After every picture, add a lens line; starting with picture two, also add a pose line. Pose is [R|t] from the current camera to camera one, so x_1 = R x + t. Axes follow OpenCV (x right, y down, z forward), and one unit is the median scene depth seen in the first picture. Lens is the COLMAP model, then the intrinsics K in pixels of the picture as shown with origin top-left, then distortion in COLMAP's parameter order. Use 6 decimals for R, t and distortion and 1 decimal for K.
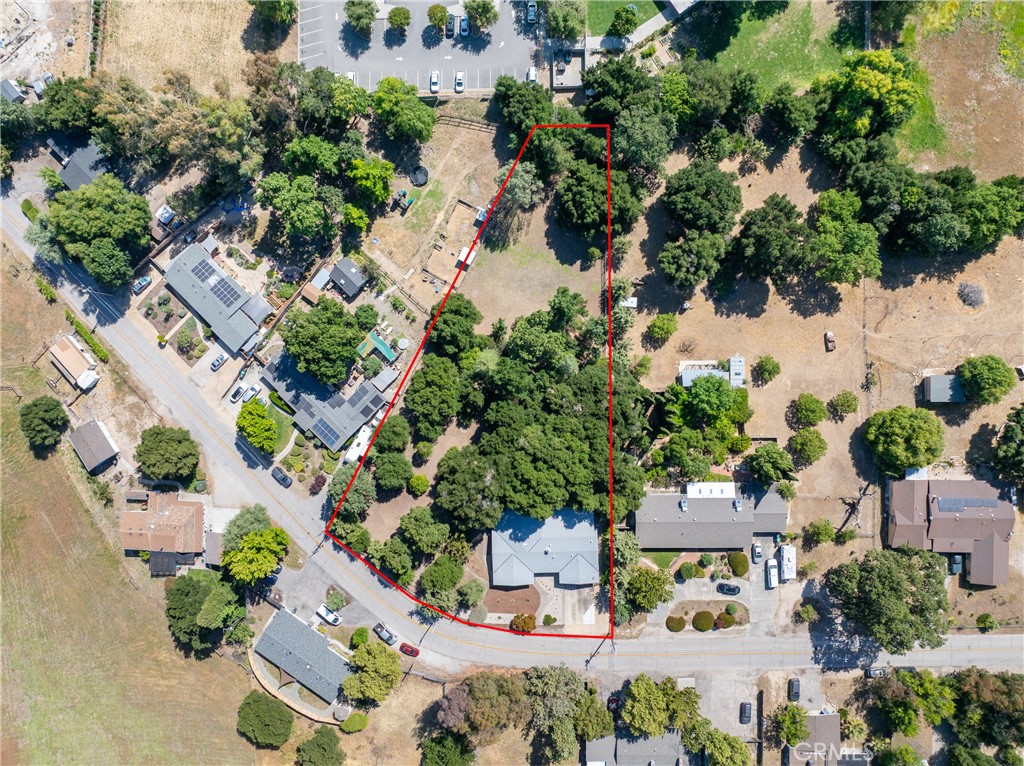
lens RADIAL K [[716.9, 0, 512.0], [0, 716.9, 383.0], [0, 0, 1]] dist [-0.043983, 0.004809]
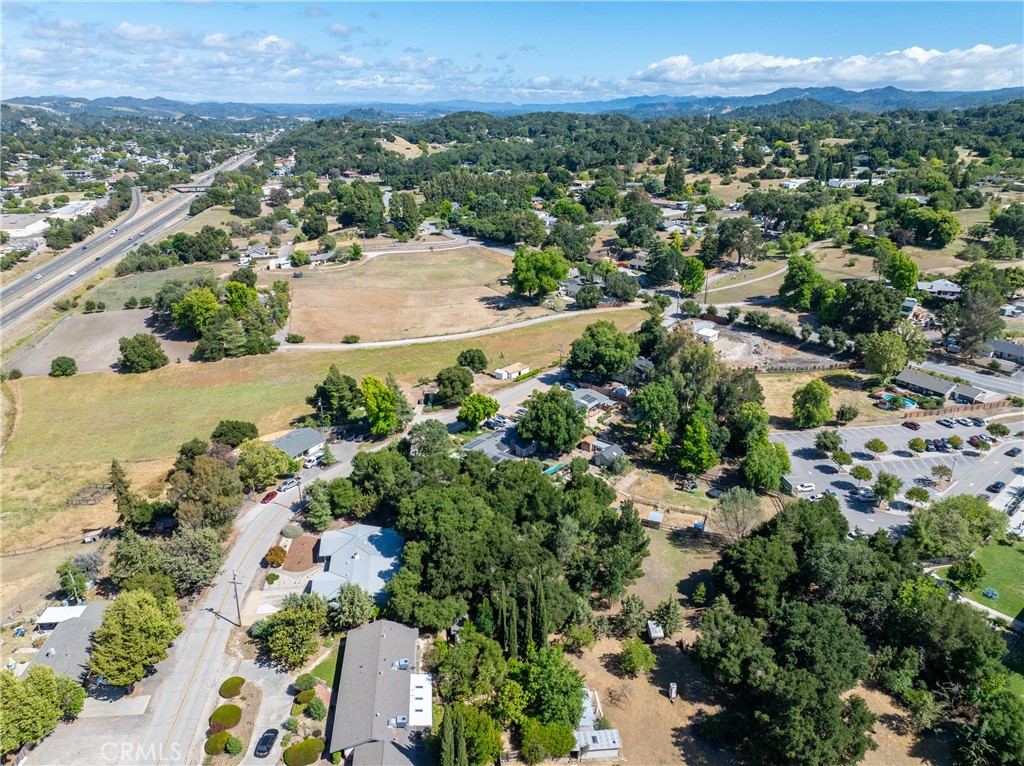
lens RADIAL K [[716.9, 0, 512.0], [0, 716.9, 383.0], [0, 0, 1]] dist [-0.043983, 0.004809]
pose [[0.099690, 0.390850, -0.915040, 0.785418], [-0.995004, 0.044083, -0.089572, 0.107541], [0.005329, 0.919398, 0.393292, 0.438235]]
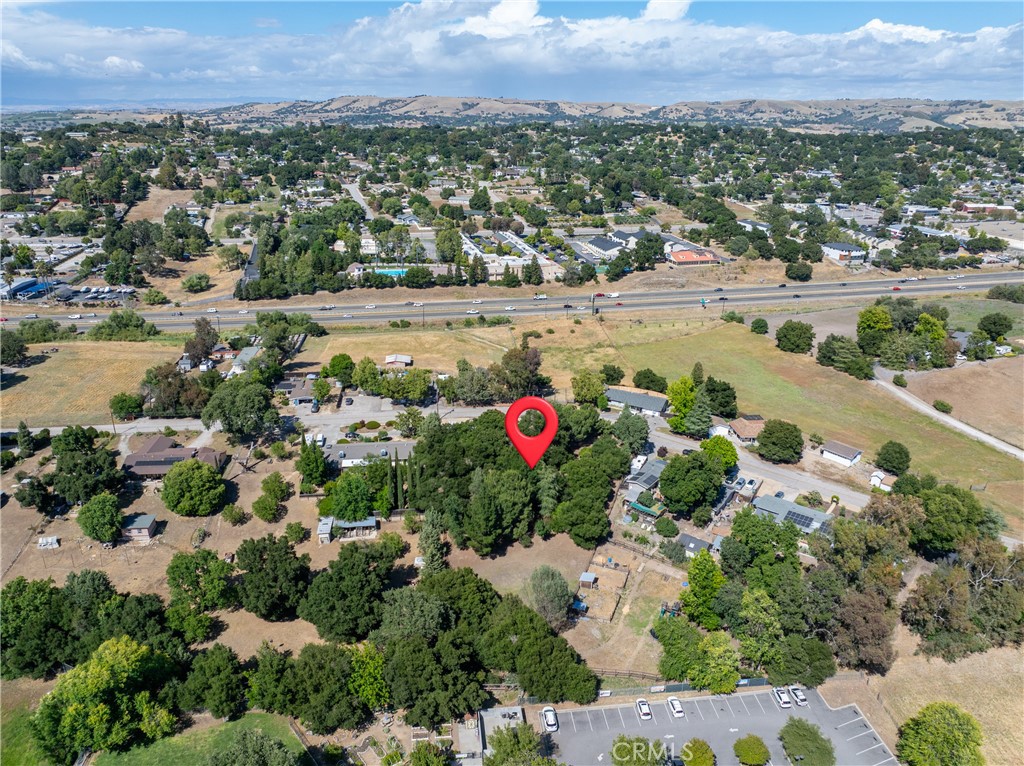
lens RADIAL K [[716.9, 0, 512.0], [0, 716.9, 383.0], [0, 0, 1]] dist [-0.043983, 0.004809]
pose [[-0.993580, 0.065128, -0.092505, 0.116214], [-0.109774, -0.357289, 0.927520, -1.015506], [0.027356, 0.931720, 0.362145, 0.399553]]
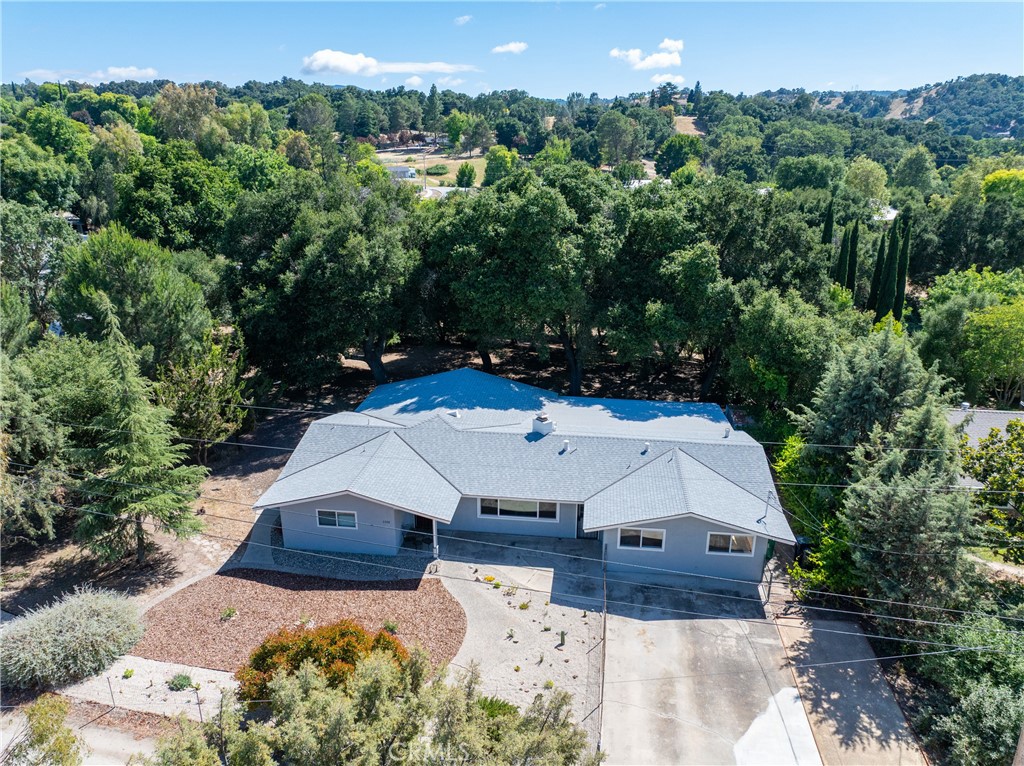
lens RADIAL K [[716.9, 0, 512.0], [0, 716.9, 383.0], [0, 0, 1]] dist [-0.043983, 0.004809]
pose [[0.987774, 0.088766, -0.128149, 0.067687], [-0.150354, 0.325359, -0.933561, 0.440634], [-0.041174, 0.941415, 0.334727, 0.886980]]
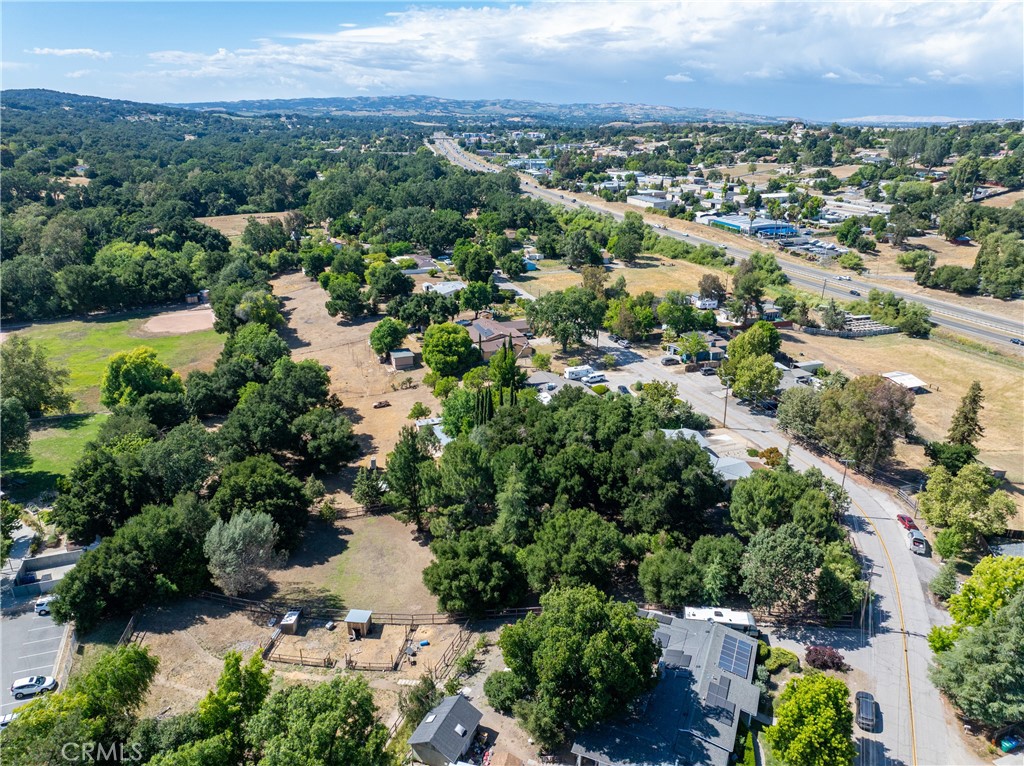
lens RADIAL K [[716.9, 0, 512.0], [0, 716.9, 383.0], [0, 0, 1]] dist [-0.043983, 0.004809]
pose [[-0.357349, -0.297057, 0.885471, -0.609763], [0.933963, -0.109845, 0.340068, -0.248218], [-0.003755, 0.948520, 0.316694, 0.631503]]
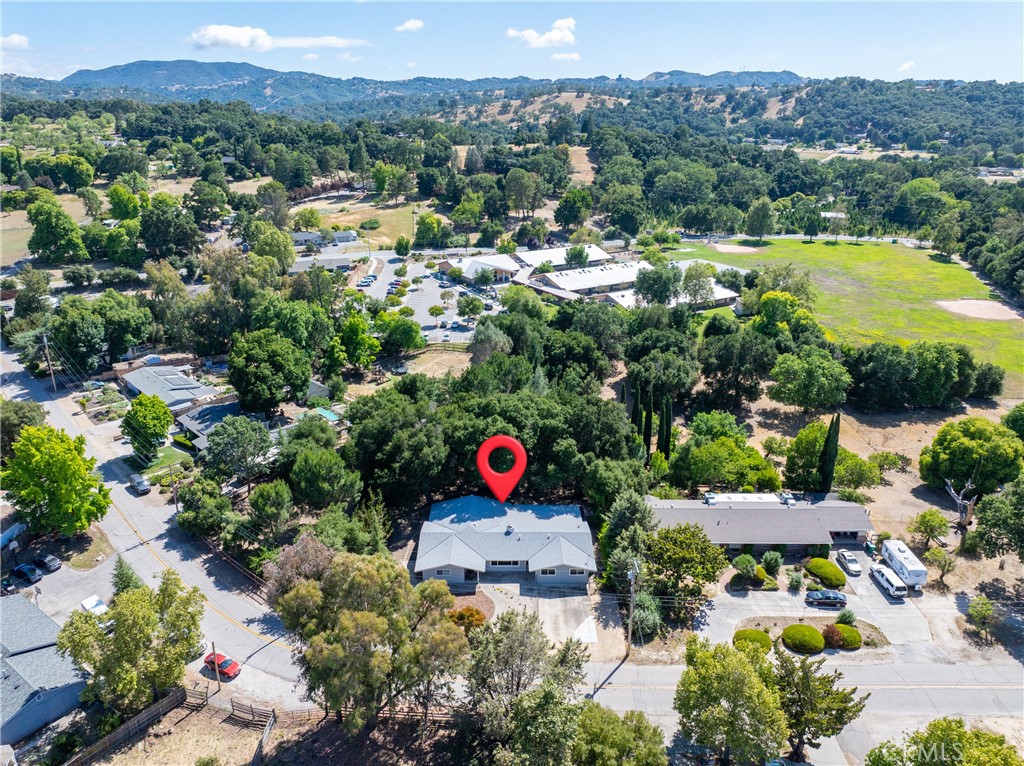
lens RADIAL K [[716.9, 0, 512.0], [0, 716.9, 383.0], [0, 0, 1]] dist [-0.043983, 0.004809]
pose [[0.998858, 0.047672, -0.003083, 0.046482], [-0.020050, 0.359778, -0.932822, 0.754035], [-0.043360, 0.931819, 0.360323, 0.640303]]
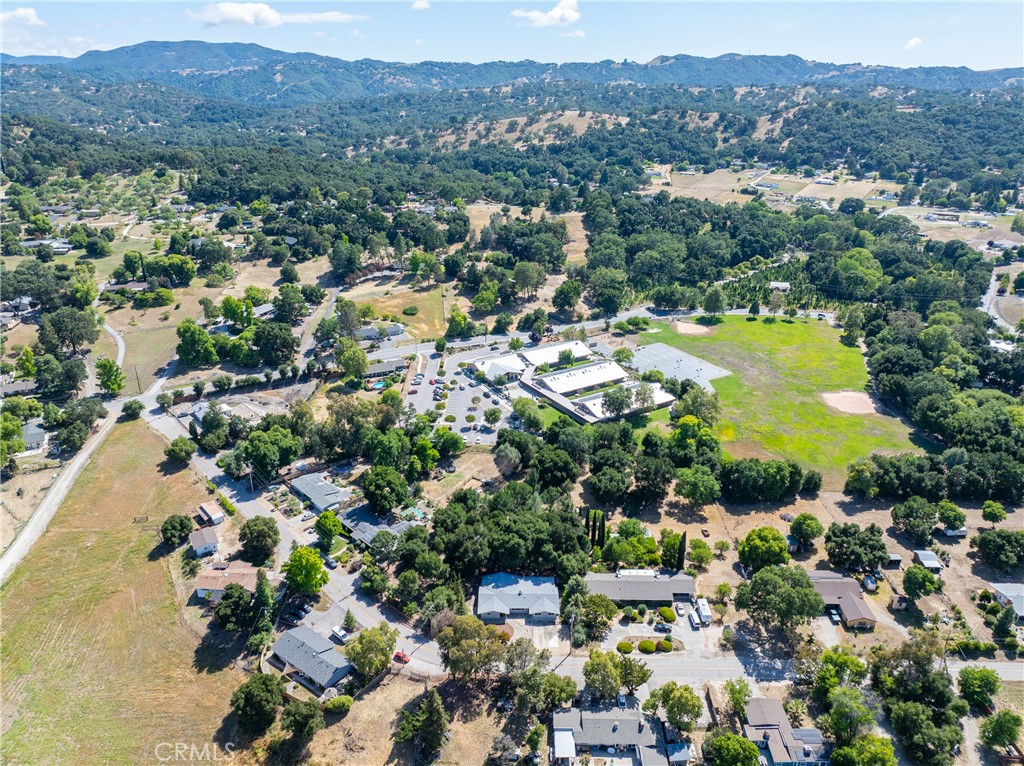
lens RADIAL K [[716.9, 0, 512.0], [0, 716.9, 383.0], [0, 0, 1]] dist [-0.043983, 0.004809]
pose [[0.998597, 0.052396, -0.007623, 0.023158], [-0.027677, 0.393807, -0.918776, 1.276266], [-0.045138, 0.917699, 0.394705, 0.112462]]
